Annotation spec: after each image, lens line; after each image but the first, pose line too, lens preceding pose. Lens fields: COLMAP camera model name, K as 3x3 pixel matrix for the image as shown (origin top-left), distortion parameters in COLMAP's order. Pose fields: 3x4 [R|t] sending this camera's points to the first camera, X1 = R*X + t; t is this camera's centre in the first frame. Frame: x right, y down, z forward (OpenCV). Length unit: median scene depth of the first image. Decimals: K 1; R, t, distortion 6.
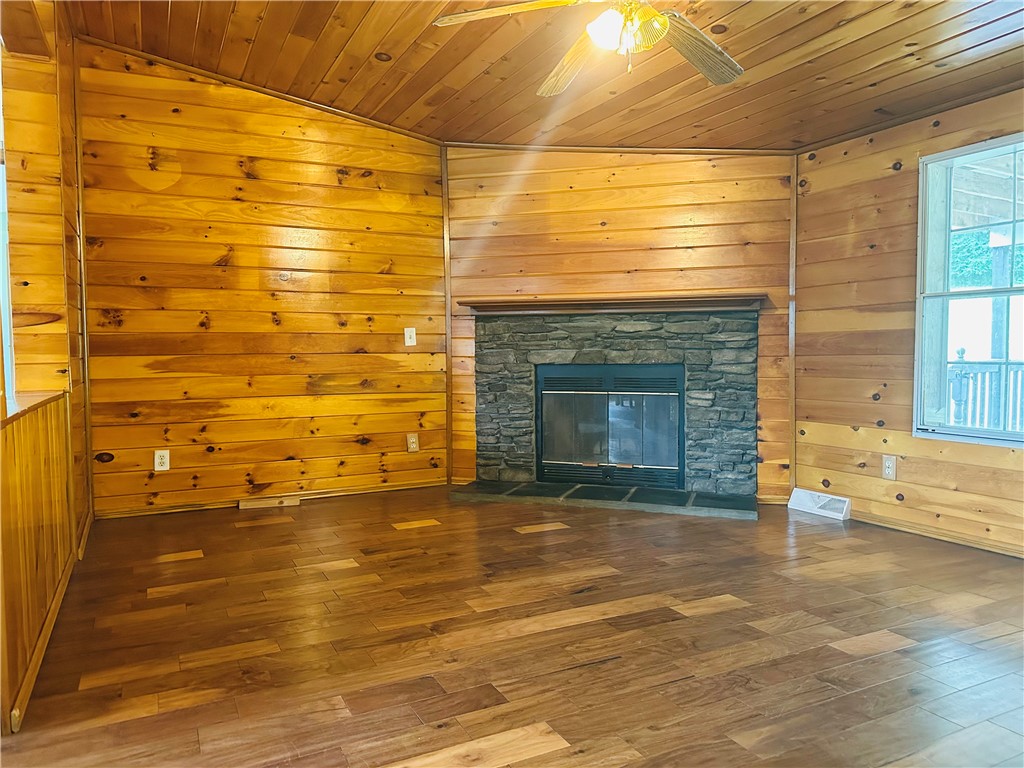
lens RADIAL K [[724.6, 0, 507.5], [0, 724.6, 382.8], [0, 0, 1]] dist [0.000616, -0.008651]
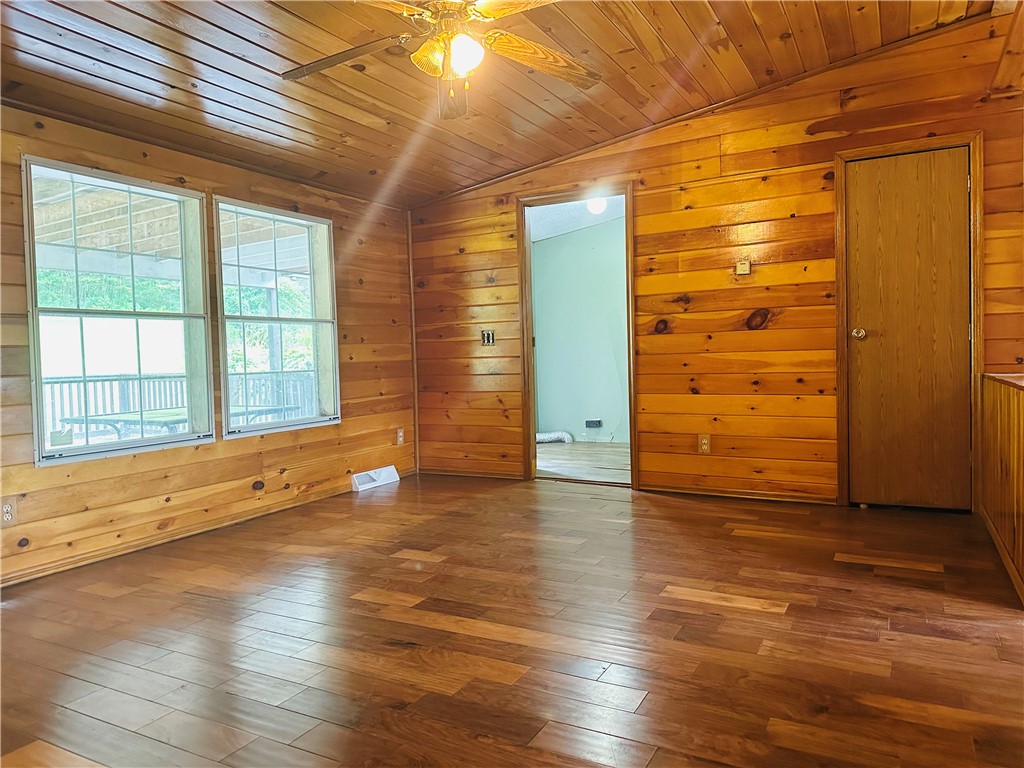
lens RADIAL K [[724.6, 0, 507.5], [0, 724.6, 382.8], [0, 0, 1]] dist [0.000616, -0.008651]
pose [[-0.569031, -0.016917, 0.822142, -0.719360], [0.074959, 0.994559, 0.072346, -0.073190], [-0.818893, 0.102793, -0.564666, 1.485087]]
